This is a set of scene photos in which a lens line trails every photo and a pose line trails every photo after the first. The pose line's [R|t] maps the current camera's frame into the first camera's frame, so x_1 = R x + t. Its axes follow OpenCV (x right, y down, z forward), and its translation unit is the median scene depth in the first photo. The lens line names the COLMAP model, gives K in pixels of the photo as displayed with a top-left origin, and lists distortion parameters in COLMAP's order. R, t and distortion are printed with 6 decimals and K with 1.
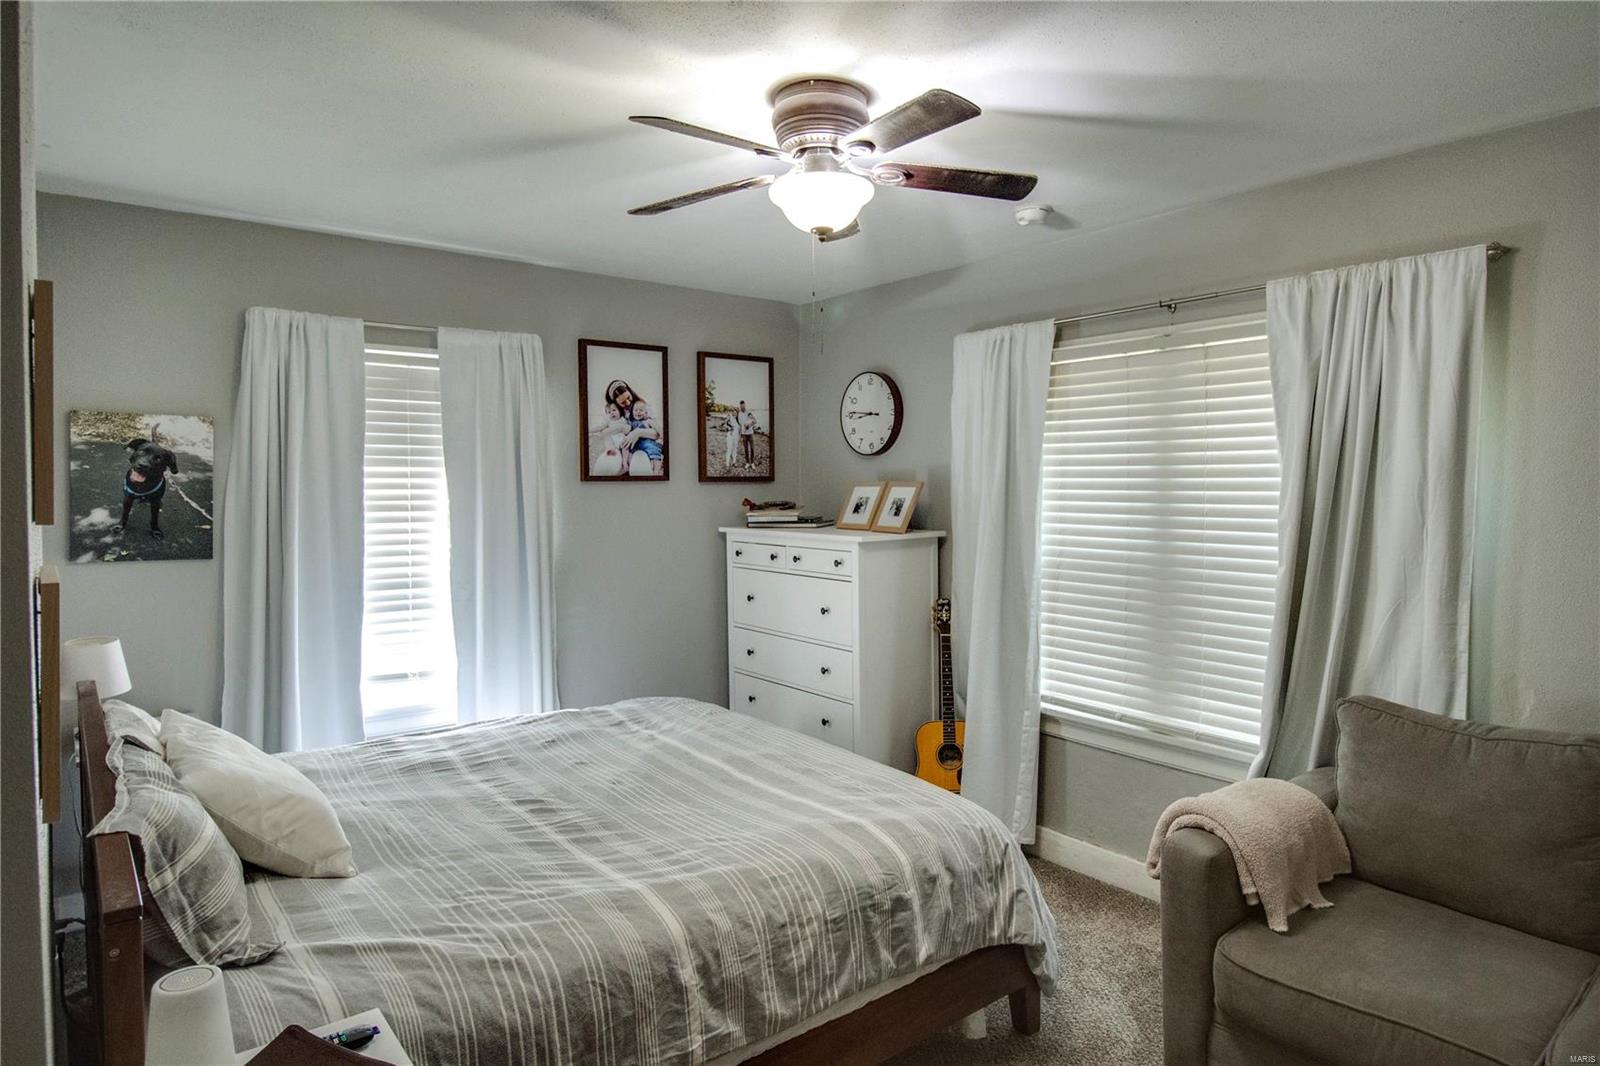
lens RADIAL K [[903.9, 0, 828.3], [0, 903.9, 512.7], [0, 0, 1]] dist [0.006077, -0.013354]
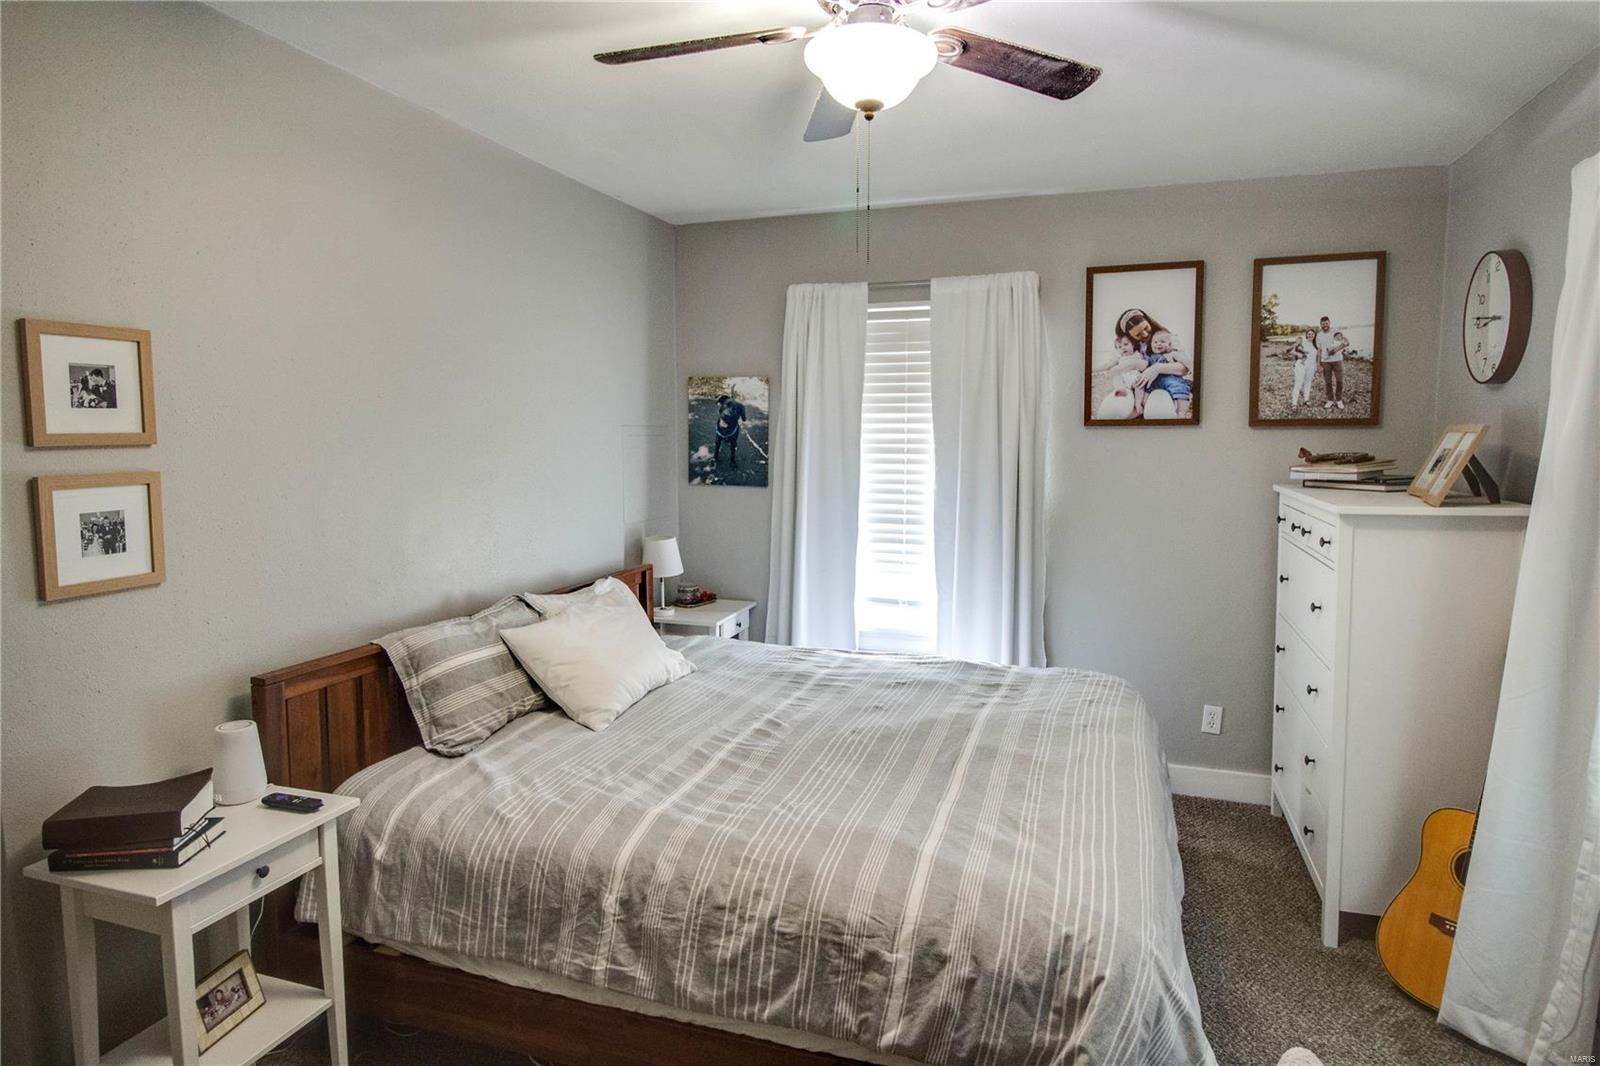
lens RADIAL K [[903.9, 0, 832.7], [0, 903.9, 515.1], [0, 0, 1]] dist [0.006077, -0.013354]
pose [[0.557304, 0.076605, -0.826767, 0.473490], [-0.026652, 0.996872, 0.074401, -0.008222], [0.829881, -0.019429, 0.557602, 0.375744]]
